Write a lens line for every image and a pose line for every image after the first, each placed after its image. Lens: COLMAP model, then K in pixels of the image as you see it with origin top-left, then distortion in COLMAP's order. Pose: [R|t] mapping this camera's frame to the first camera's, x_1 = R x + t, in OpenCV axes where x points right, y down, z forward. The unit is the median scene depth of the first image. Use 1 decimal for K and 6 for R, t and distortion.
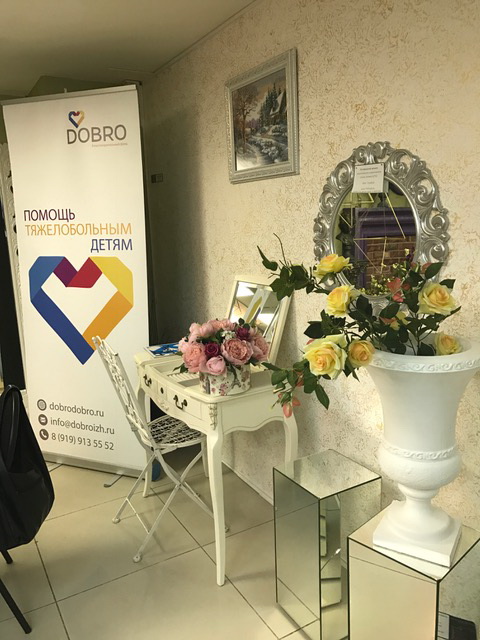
lens RADIAL K [[524.2, 0, 242.9], [0, 524.2, 319.0], [0, 0, 1]] dist [0.009750, 0.020786]
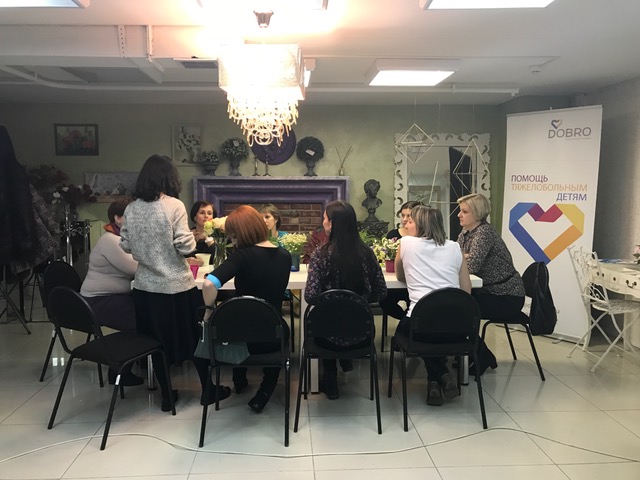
lens RADIAL K [[522.8, 0, 320.0], [0, 522.8, 240.0], [0, 0, 1]] dist [0.031157, -0.004301]
pose [[0.891967, 0.072985, -0.446171, -0.208524], [-0.103796, 0.993581, -0.044973, 0.153915], [0.440025, 0.086425, 0.893817, -0.843240]]
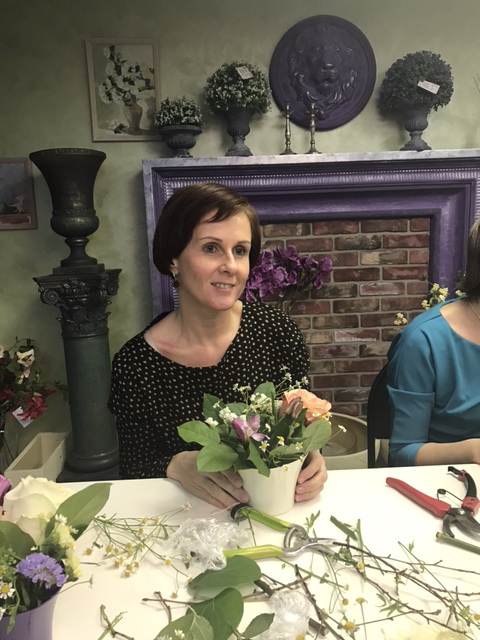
lens RADIAL K [[525.6, 0, 240.7], [0, 525.6, 315.8], [0, 0, 1]] dist [0.015486, 0.004257]
pose [[0.876880, 0.086323, -0.472896, -1.010525], [-0.074346, 0.996261, 0.044001, 0.069860], [0.474926, -0.003426, 0.880019, 0.062651]]
